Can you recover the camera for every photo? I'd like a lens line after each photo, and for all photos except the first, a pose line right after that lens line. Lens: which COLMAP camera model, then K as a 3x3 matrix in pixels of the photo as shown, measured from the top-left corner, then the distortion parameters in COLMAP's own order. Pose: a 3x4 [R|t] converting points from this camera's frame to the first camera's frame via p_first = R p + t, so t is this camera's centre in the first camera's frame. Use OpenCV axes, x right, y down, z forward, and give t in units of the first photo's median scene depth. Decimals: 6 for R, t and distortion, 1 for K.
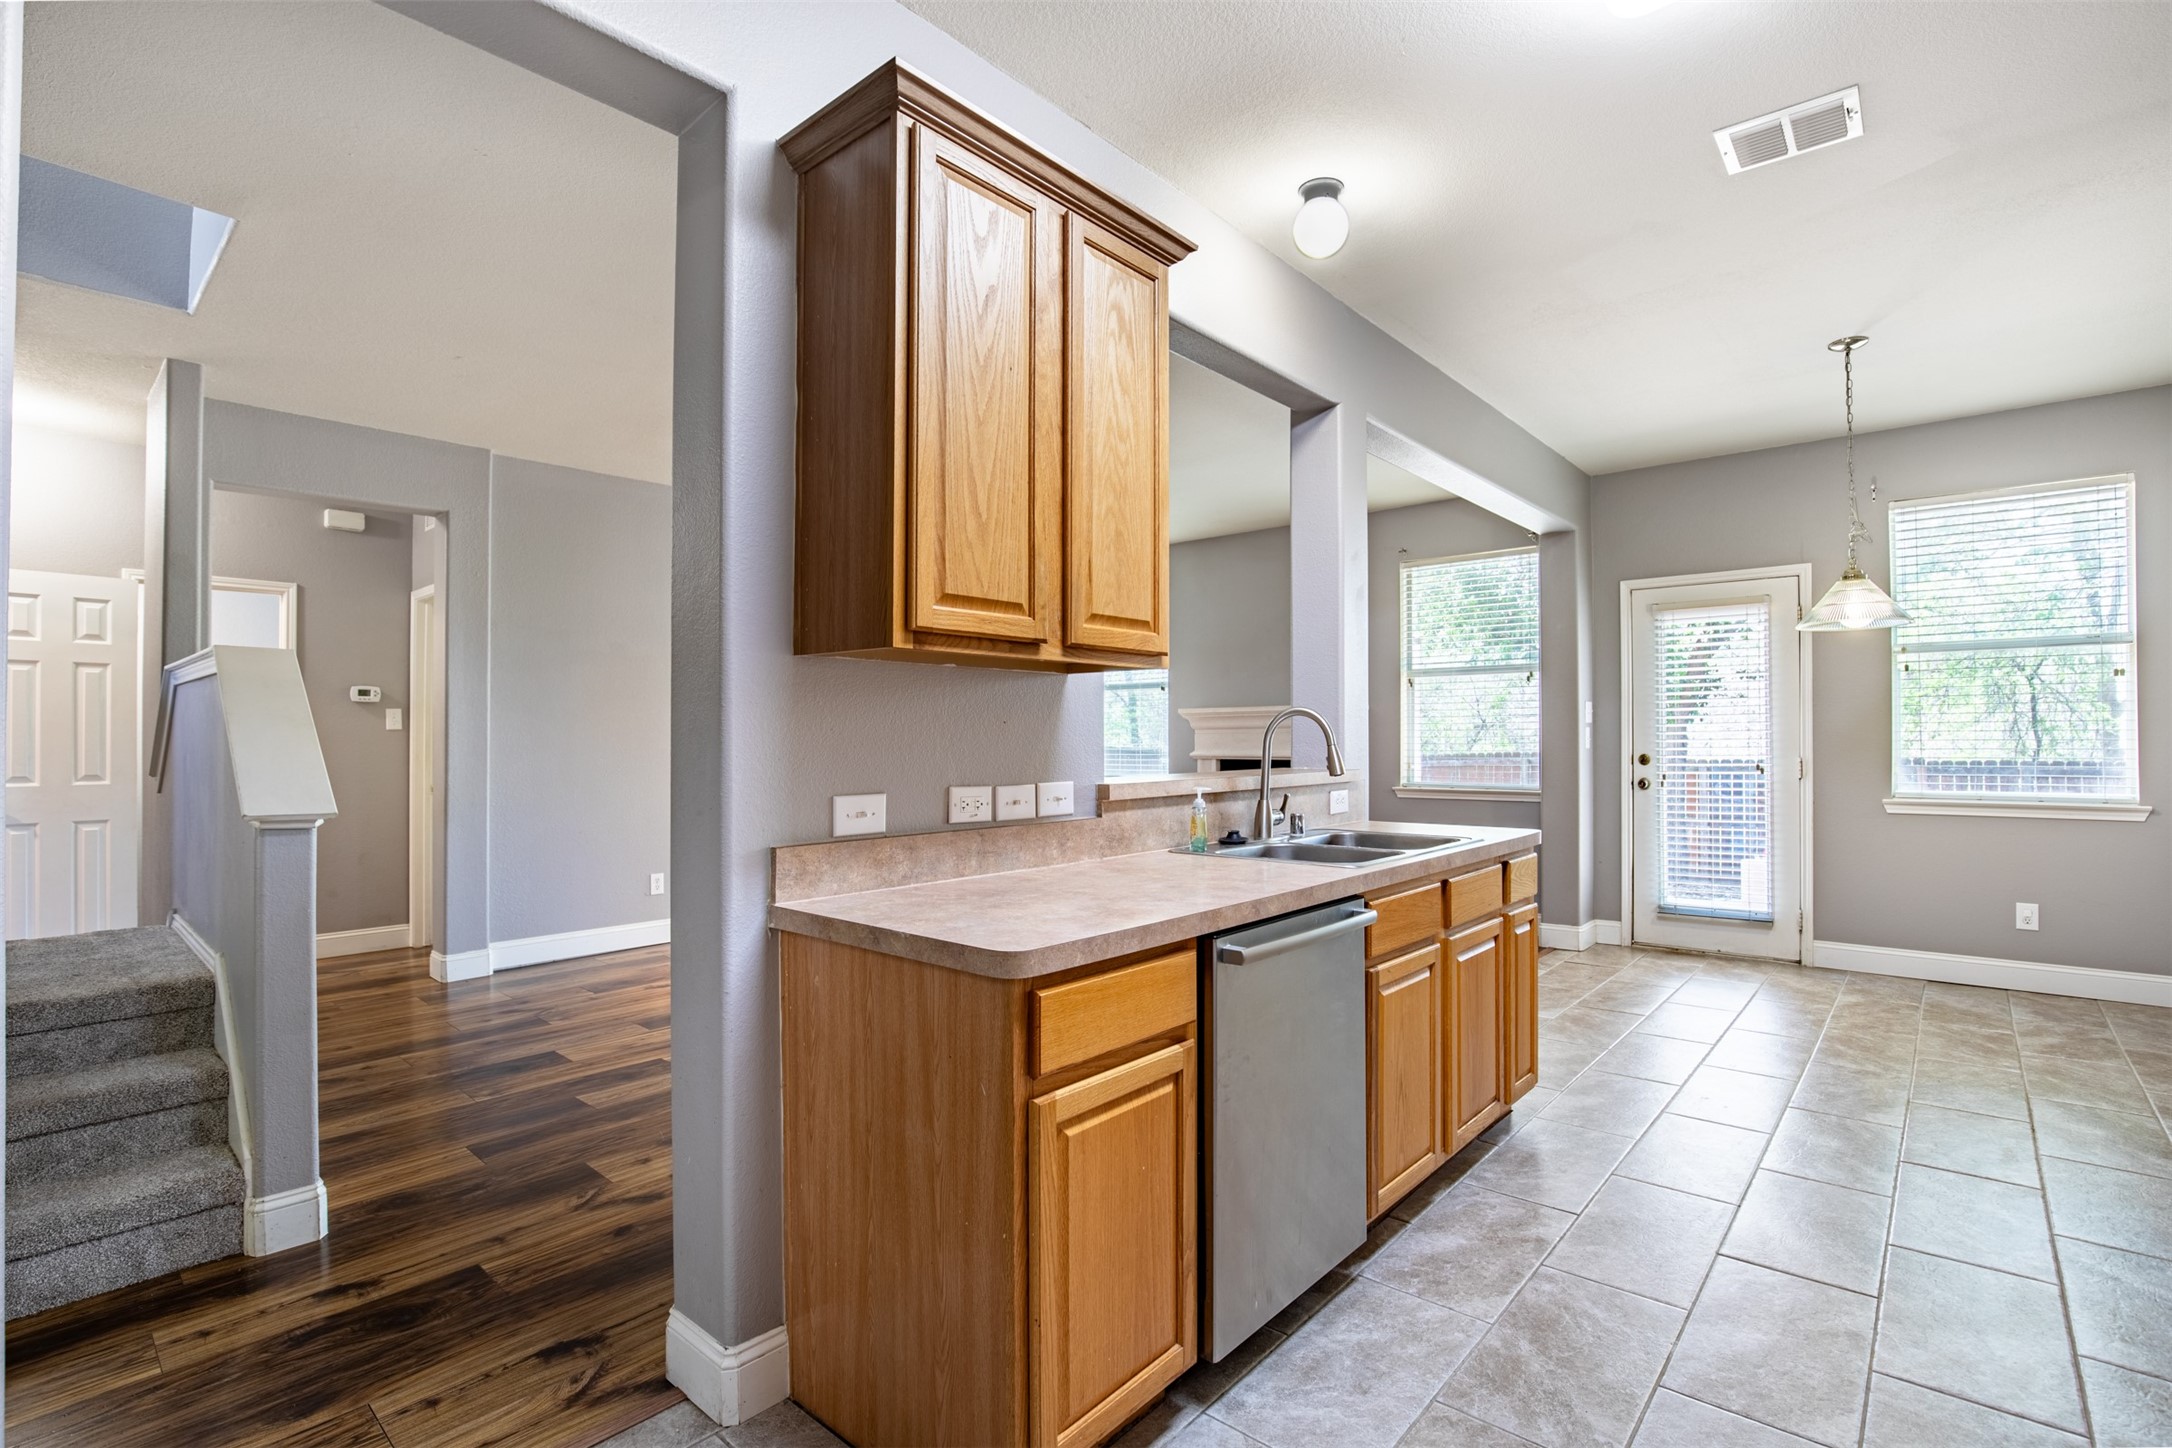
lens RADIAL K [[1004.5, 0, 1095.0], [0, 1004.5, 733.2], [0, 0, 1]] dist [-0.025499, 0.001367]
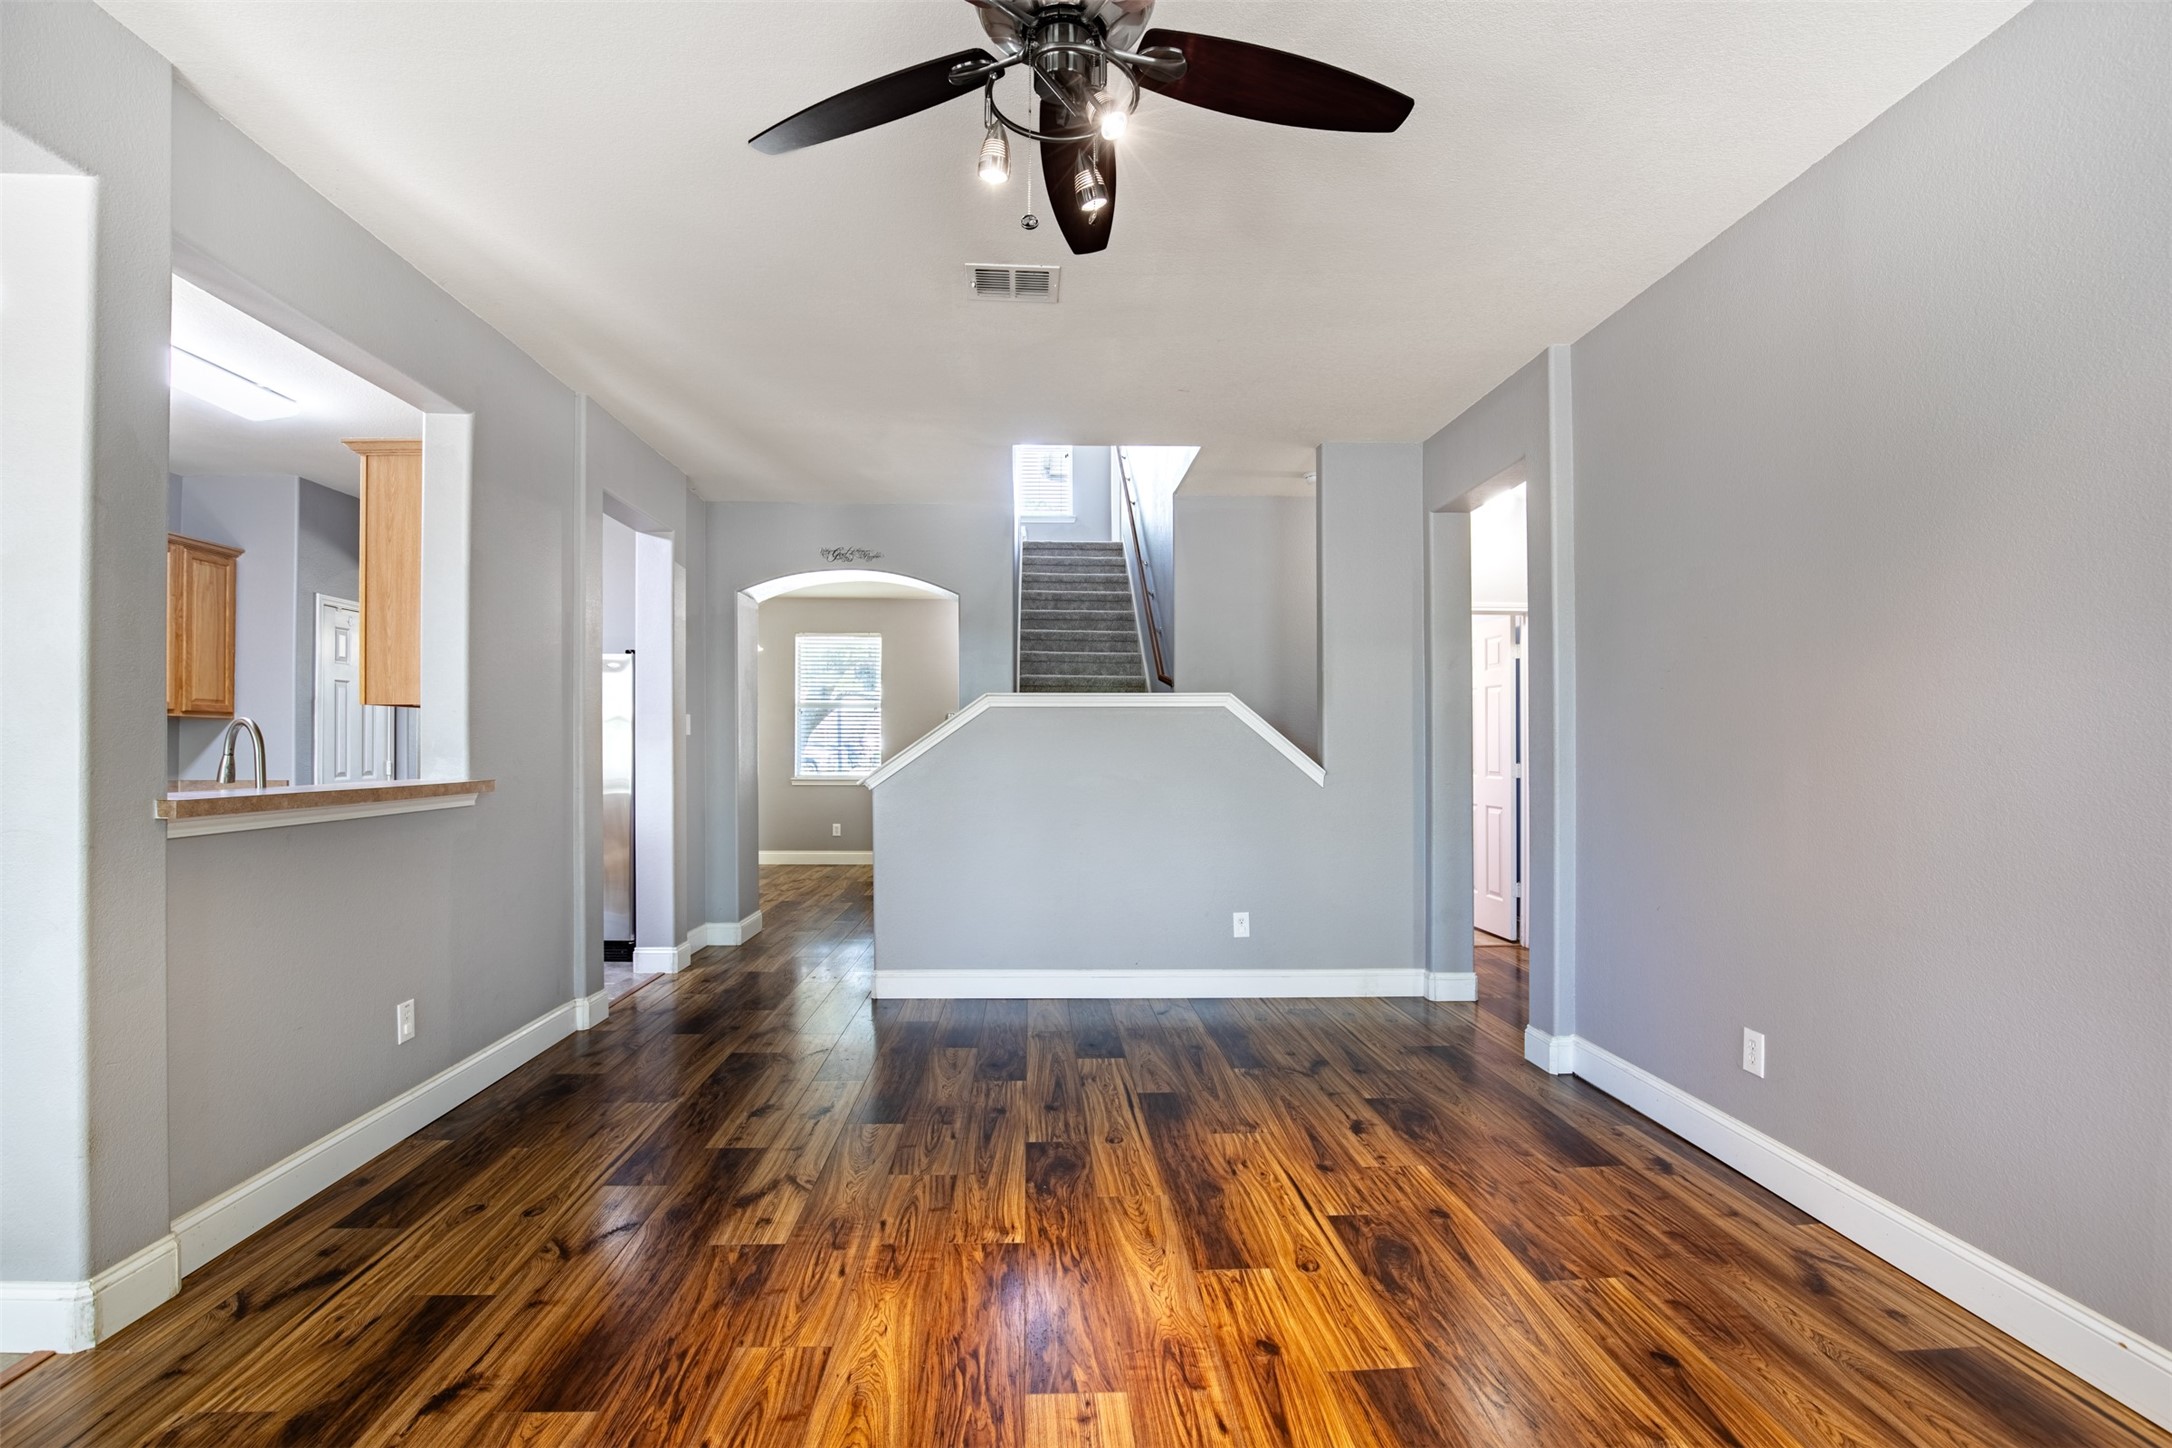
lens RADIAL K [[1000.4, 0, 1060.6], [0, 1000.4, 736.0], [0, 0, 1]] dist [-0.039019, 0.008179]
pose [[-0.732320, -0.003514, -0.680952, 0.182651], [0.004040, 0.999947, -0.009505, 0.003757], [0.680949, -0.009712, -0.732266, 1.638127]]
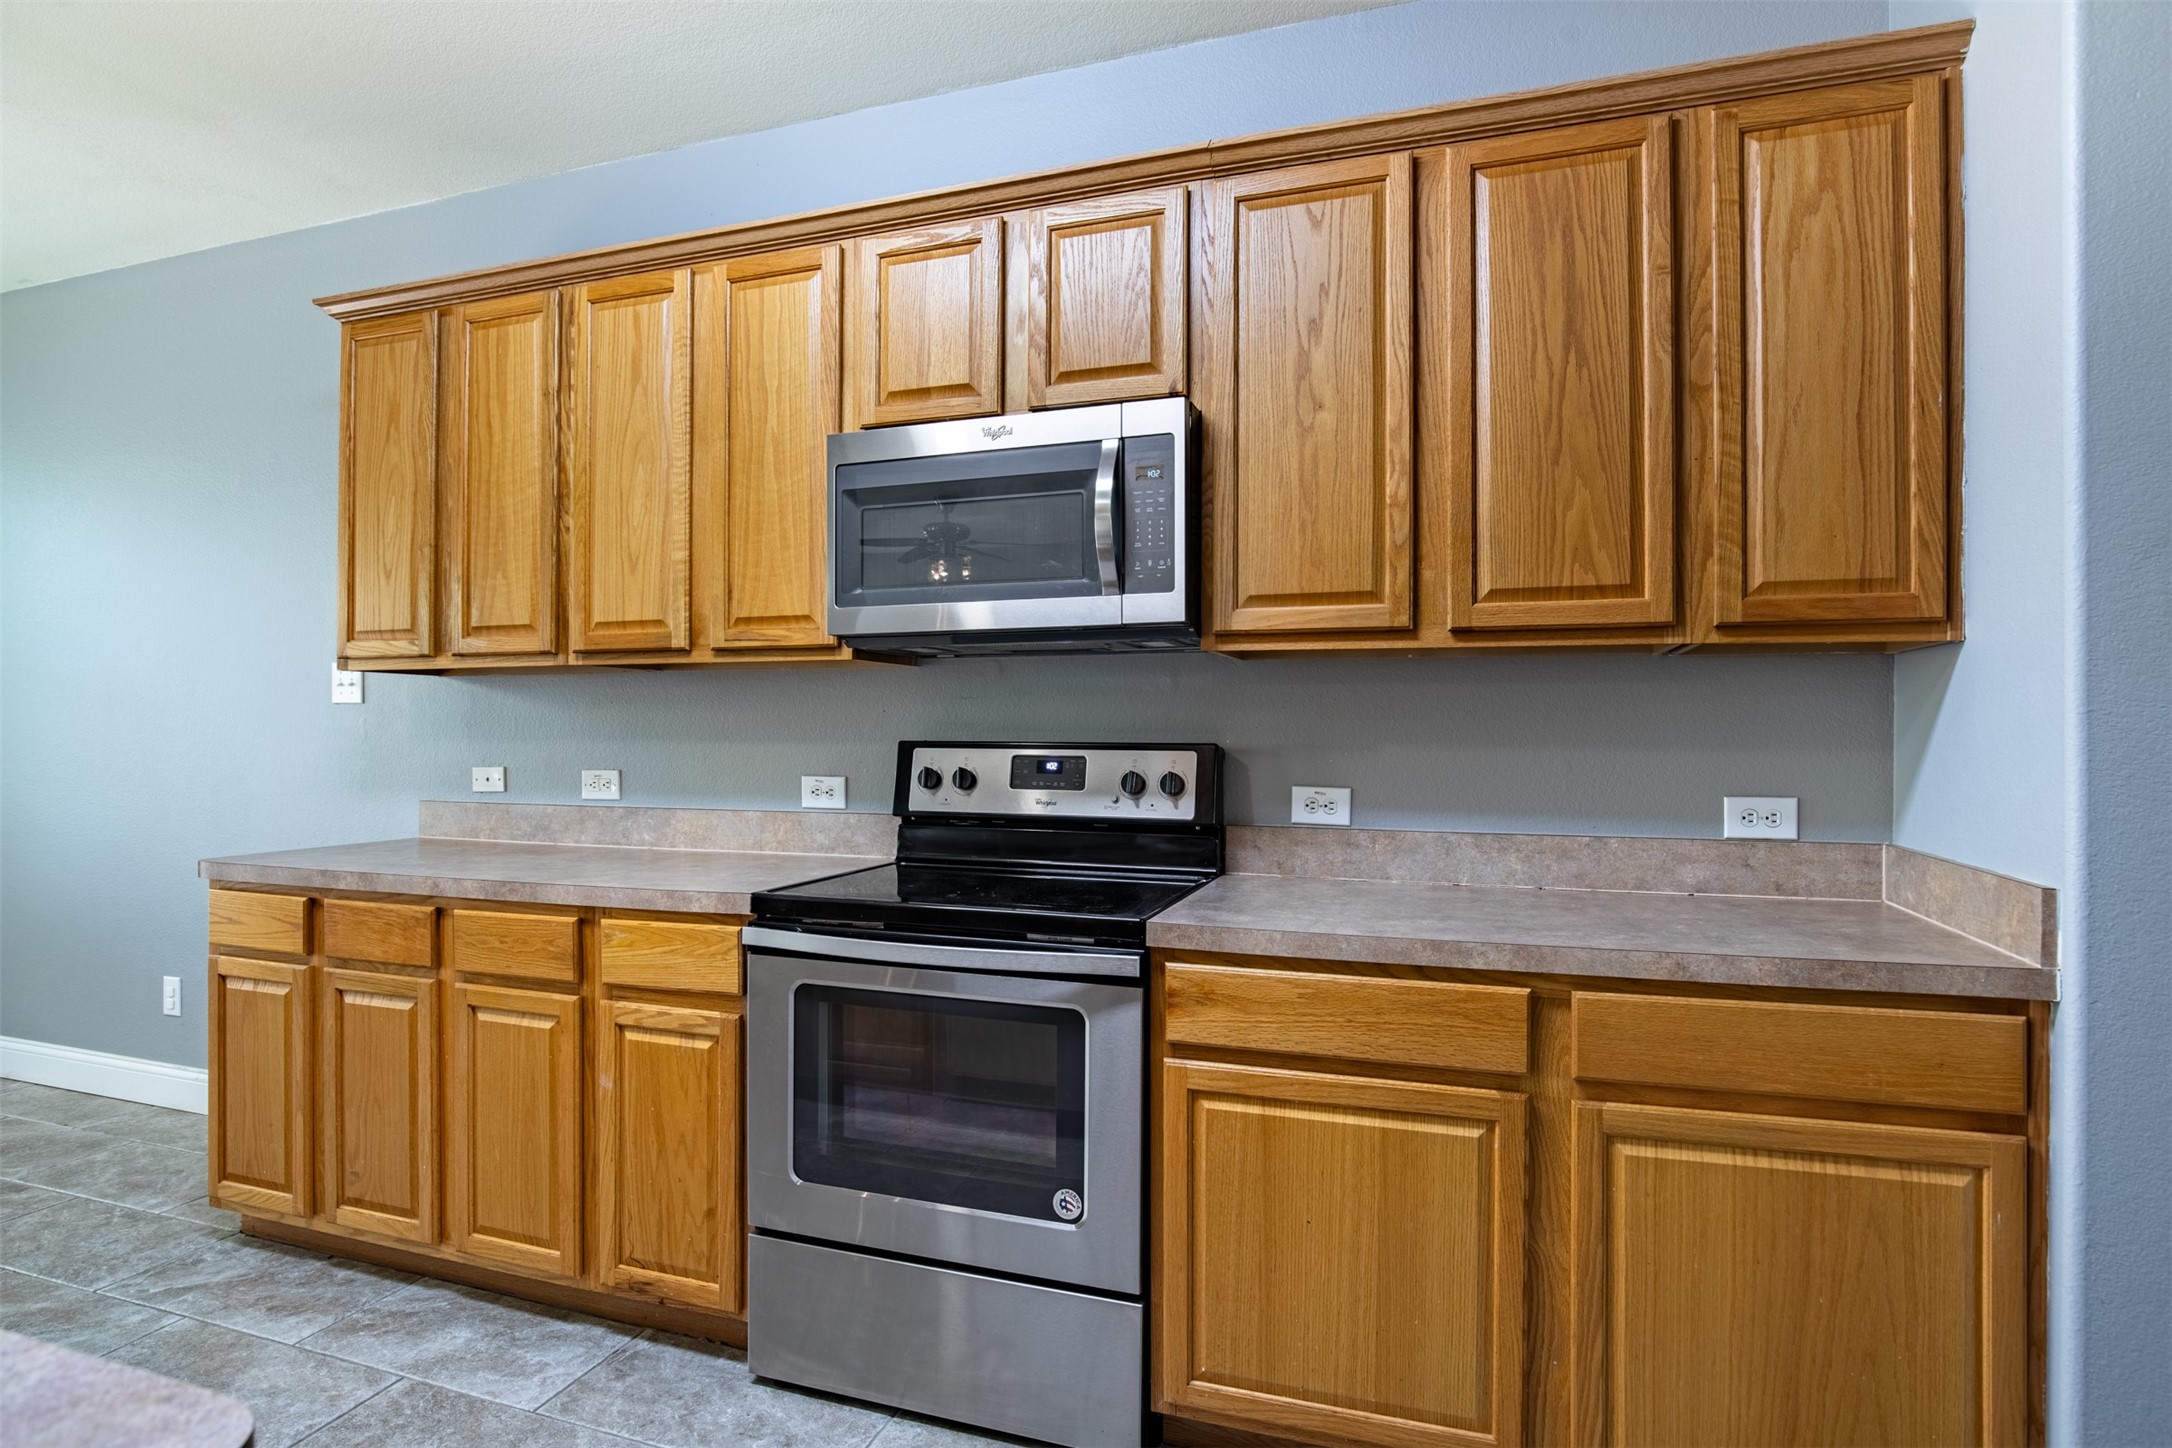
lens RADIAL K [[1115.4, 0, 1086.0], [0, 1115.4, 724.0], [0, 0, 1]] dist [-0.015988, -0.000091]
pose [[-0.376604, 0.010014, 0.926320, -0.173779], [-0.004886, 0.999906, -0.012796, 0.001440], [-0.926361, -0.009345, -0.376520, 0.318361]]
